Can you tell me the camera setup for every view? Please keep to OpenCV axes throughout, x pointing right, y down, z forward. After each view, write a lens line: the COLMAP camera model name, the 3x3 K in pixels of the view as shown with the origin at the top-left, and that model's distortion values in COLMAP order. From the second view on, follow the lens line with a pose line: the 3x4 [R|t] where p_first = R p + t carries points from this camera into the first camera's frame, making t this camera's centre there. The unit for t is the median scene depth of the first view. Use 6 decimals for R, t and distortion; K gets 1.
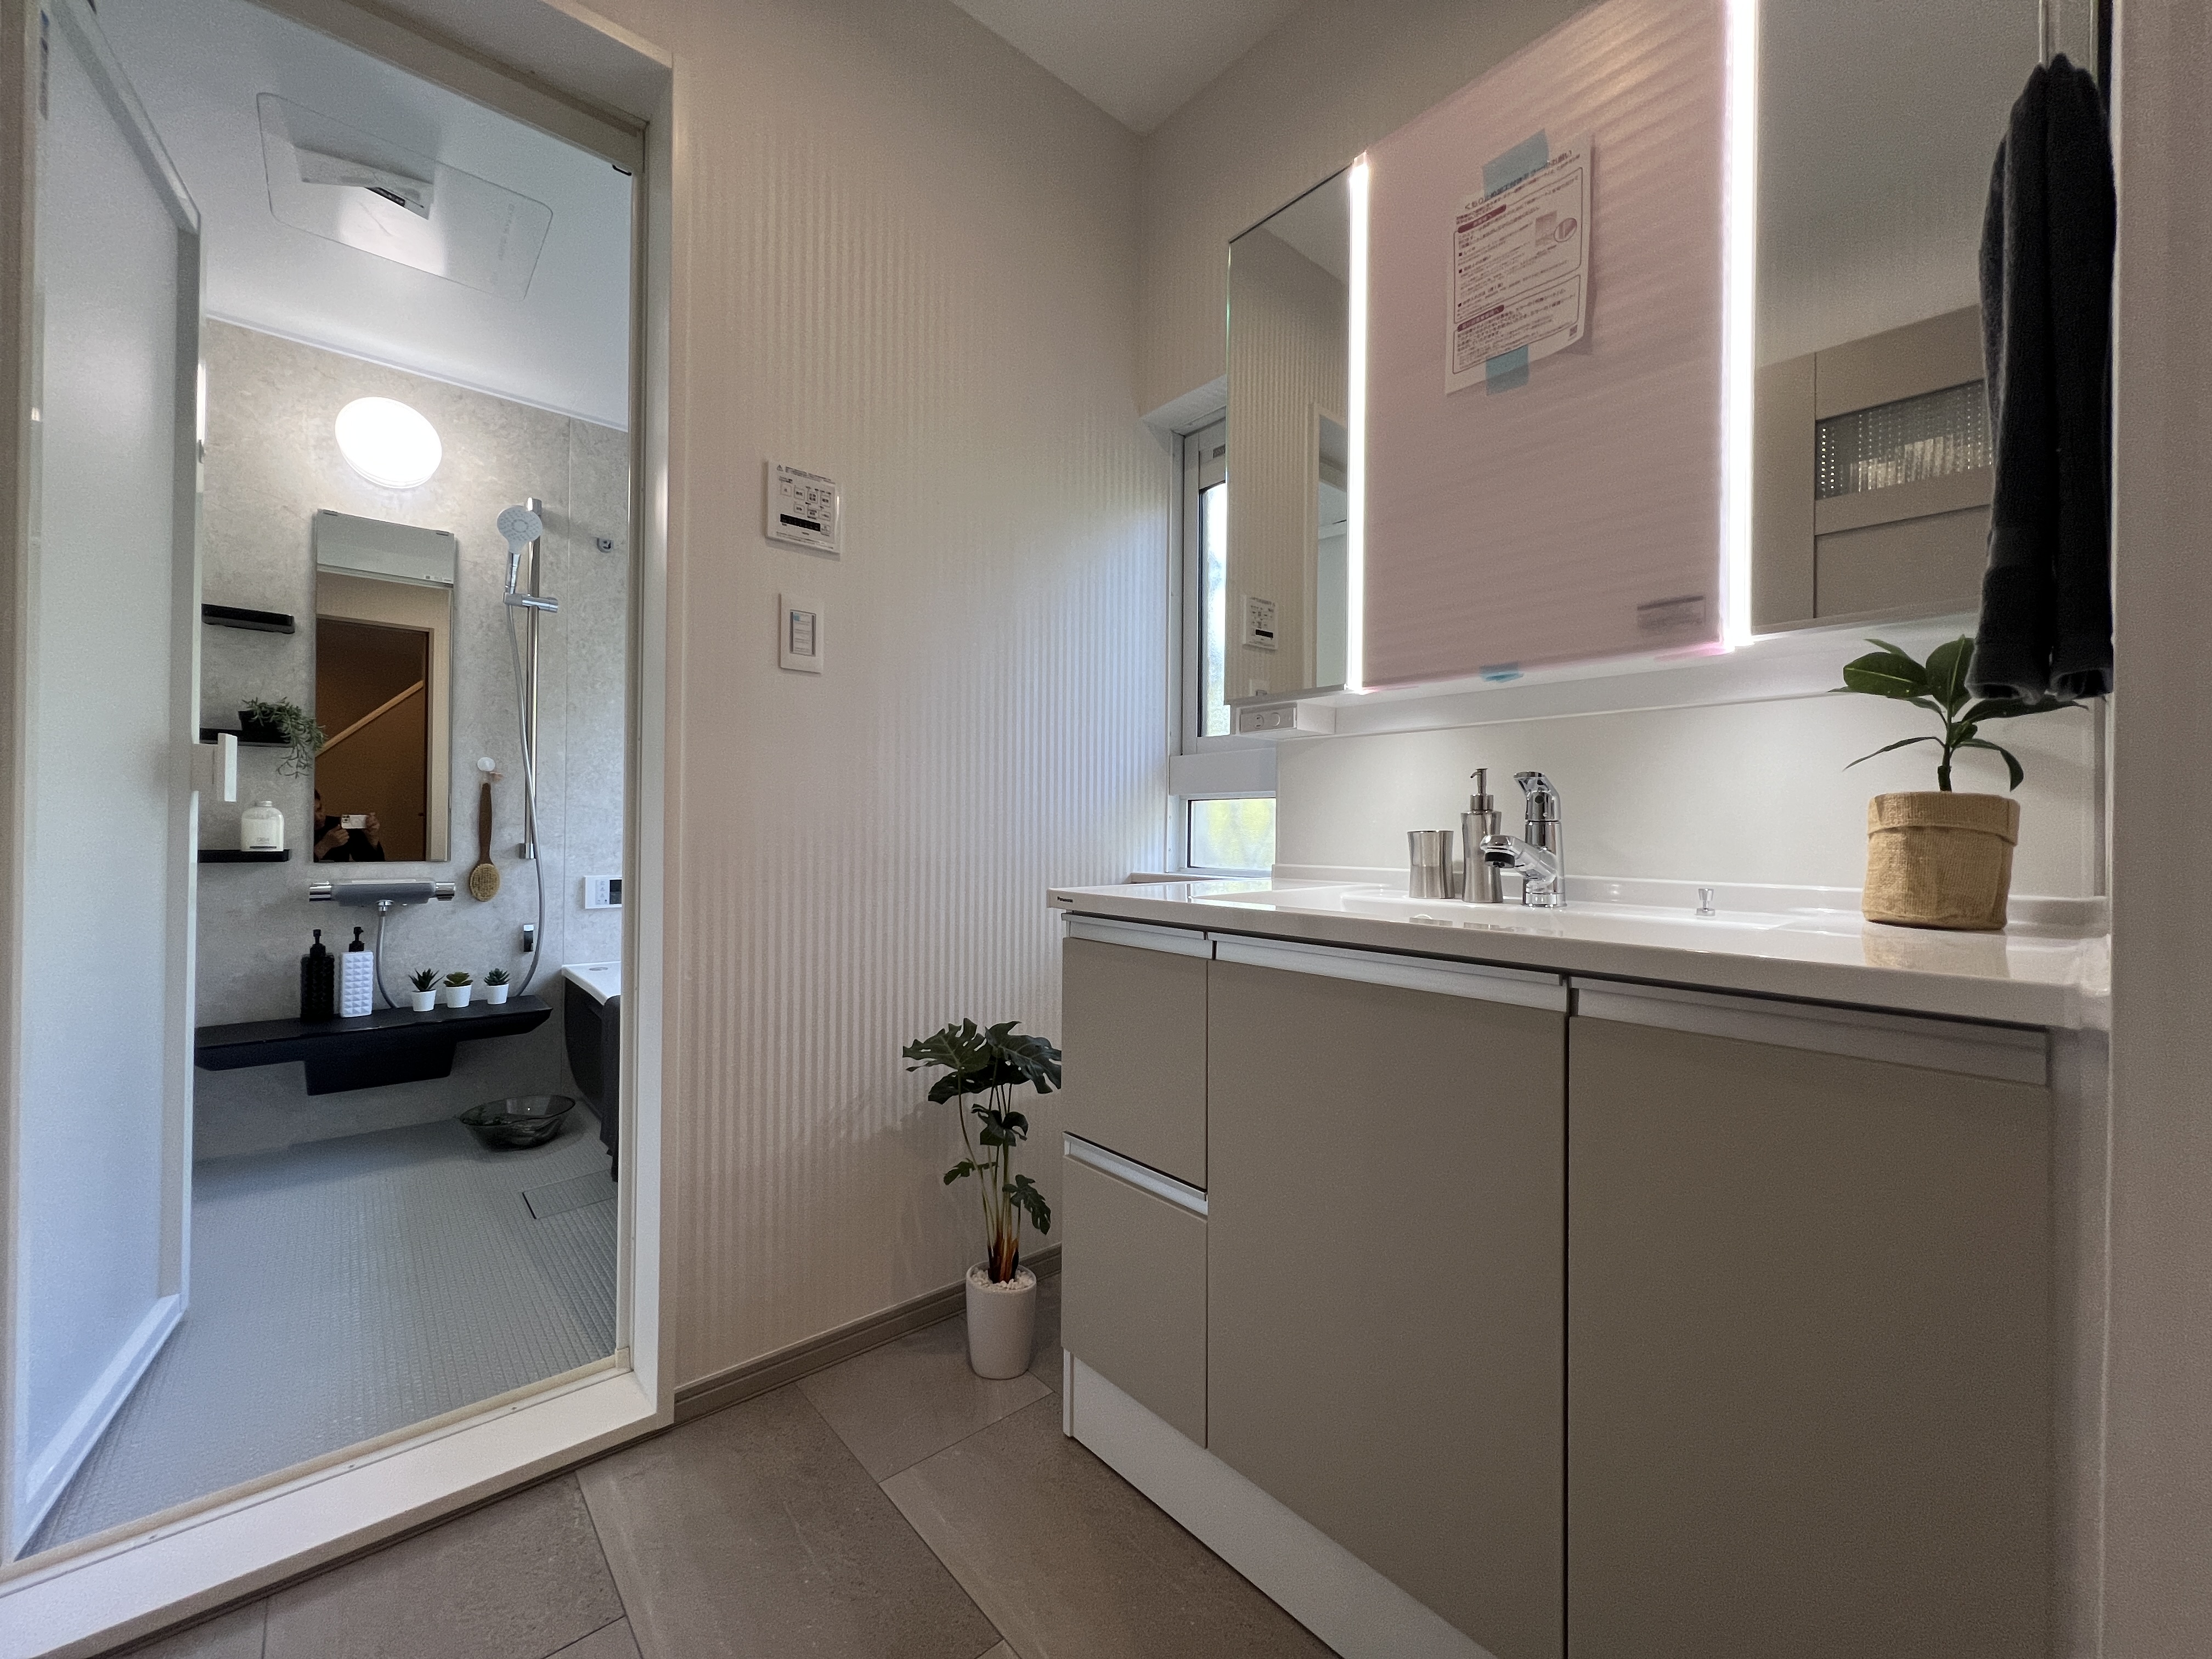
lens RADIAL K [[883.0, 0, 1104.3], [0, 883.0, 823.8], [0, 0, 1]] dist [-0.001273, 0.000660]
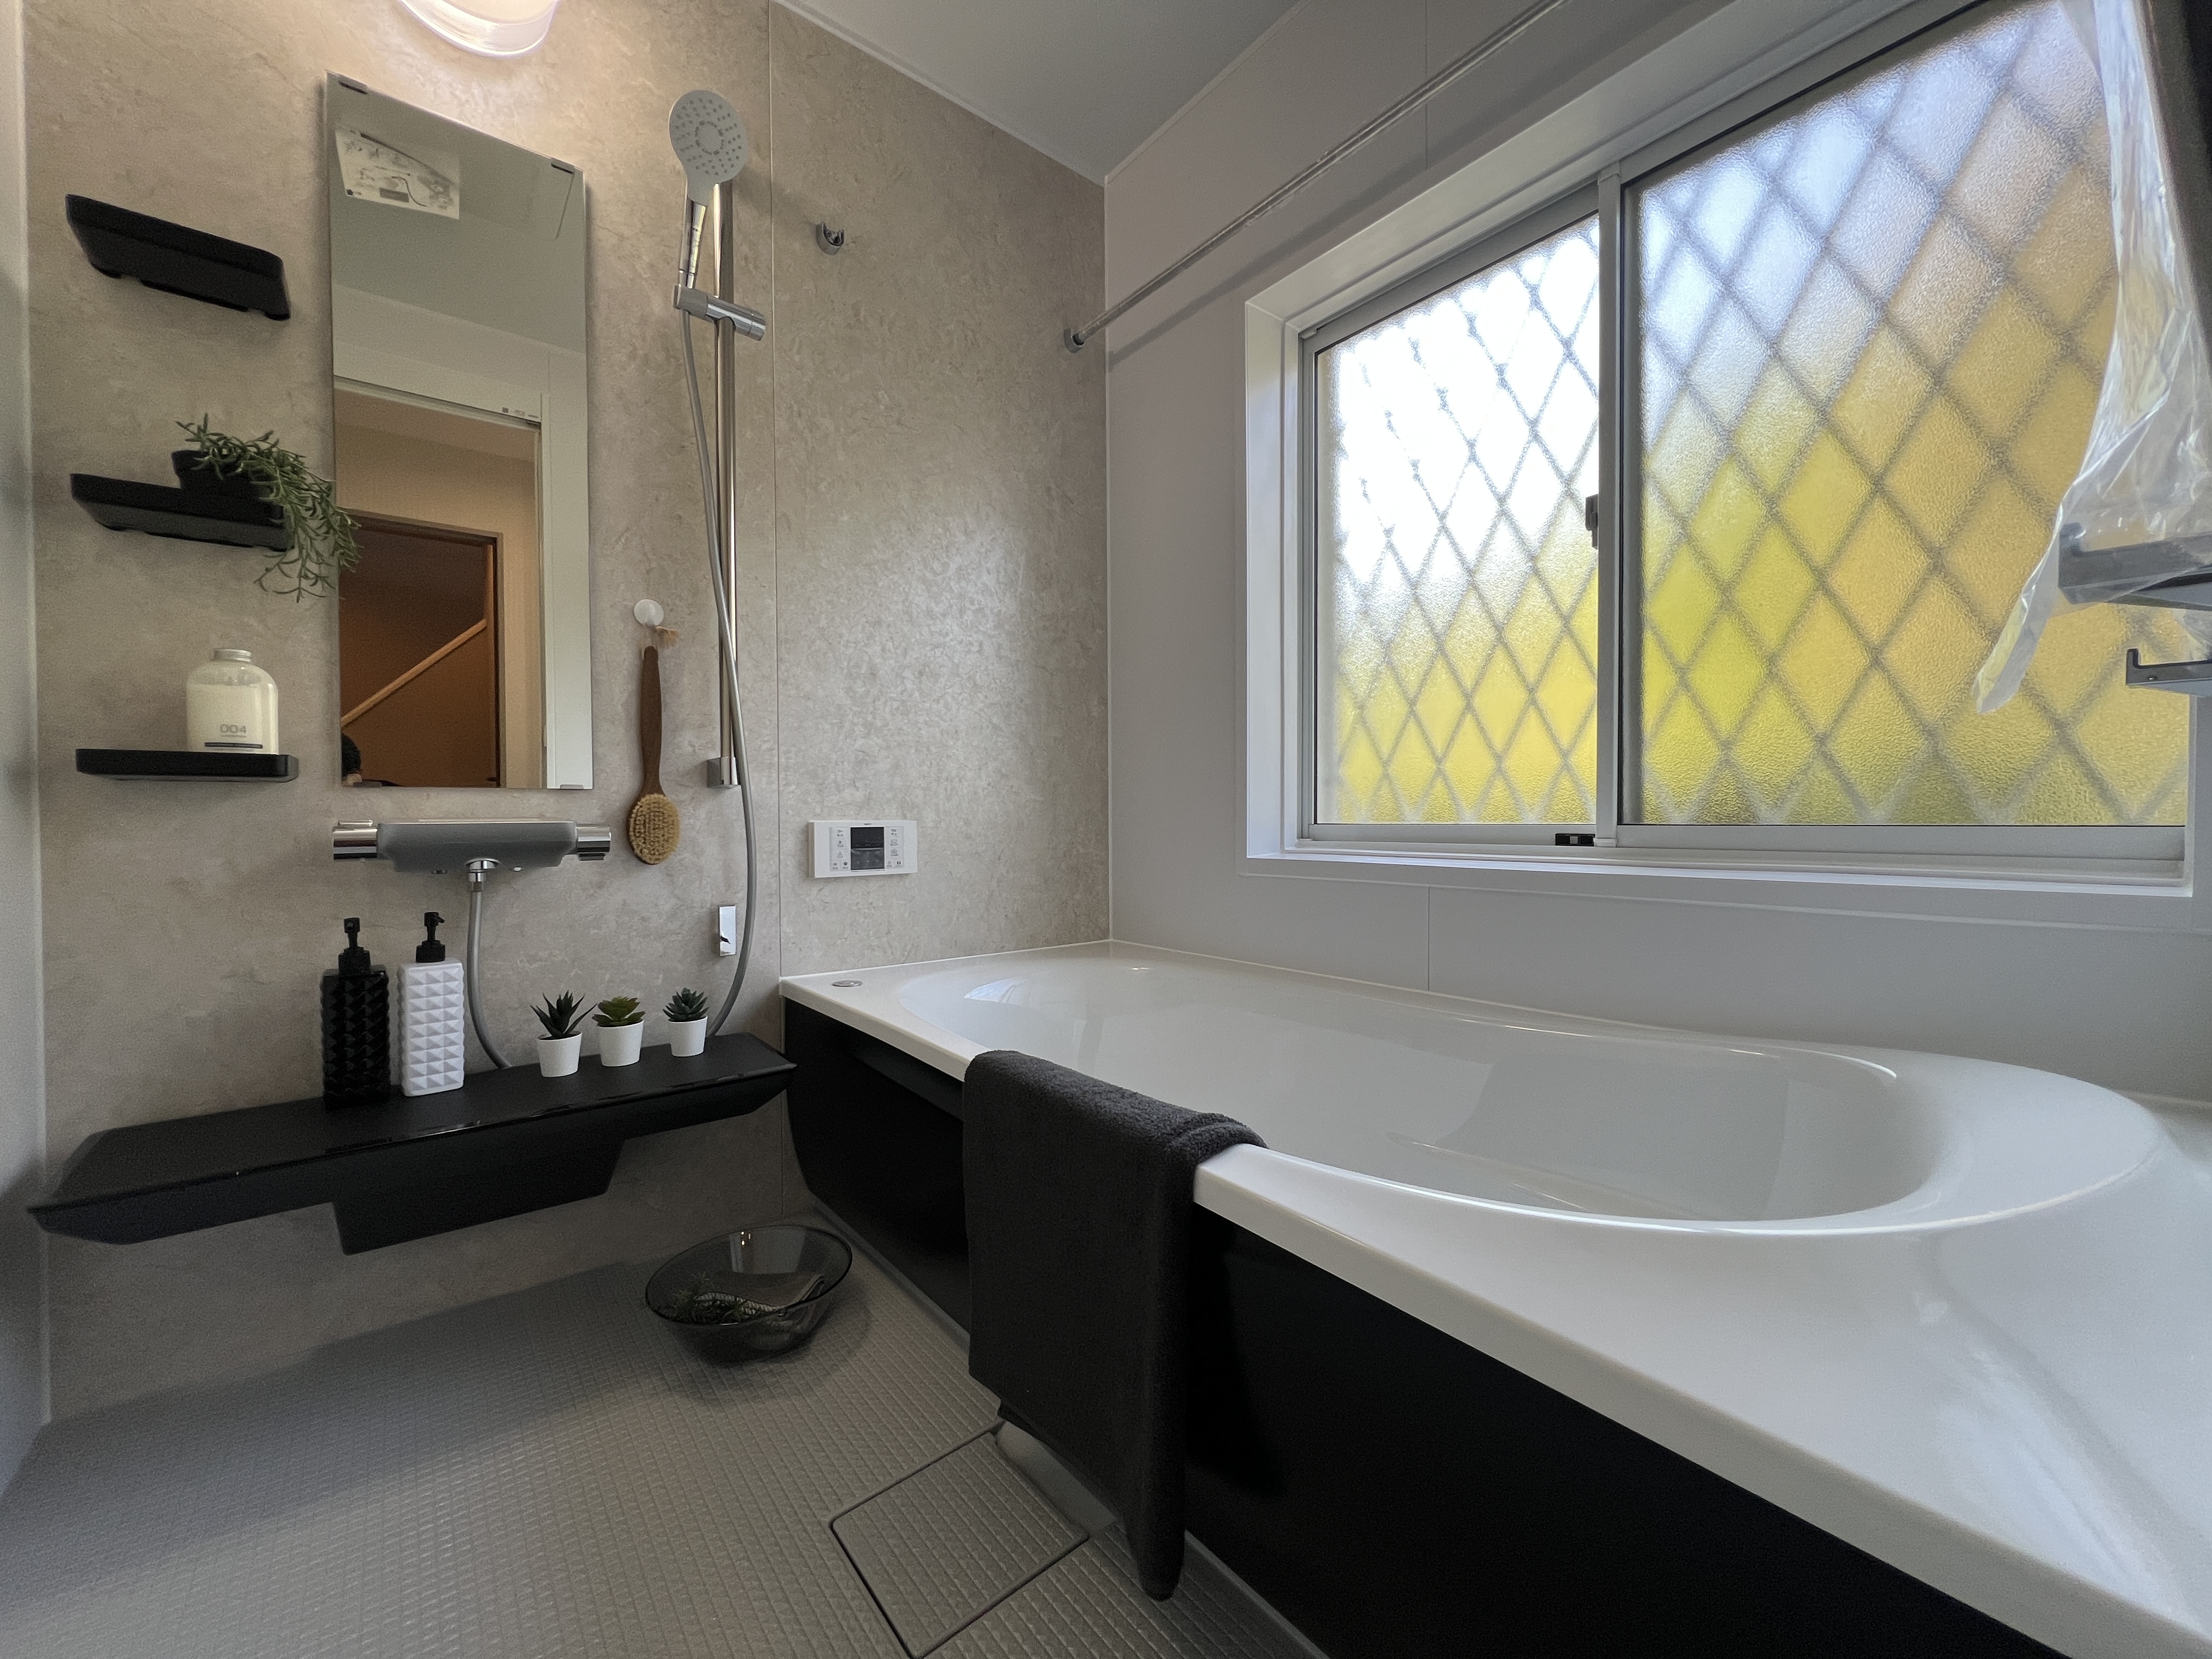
lens RADIAL K [[883.0, 0, 1101.8], [0, 883.0, 824.0], [0, 0, 1]] dist [-0.001273, 0.000660]
pose [[0.999143, -0.014245, -0.038866, -0.403456], [0.015018, 0.999694, 0.019676, 0.056407], [0.038574, -0.020243, 0.999051, 0.466592]]
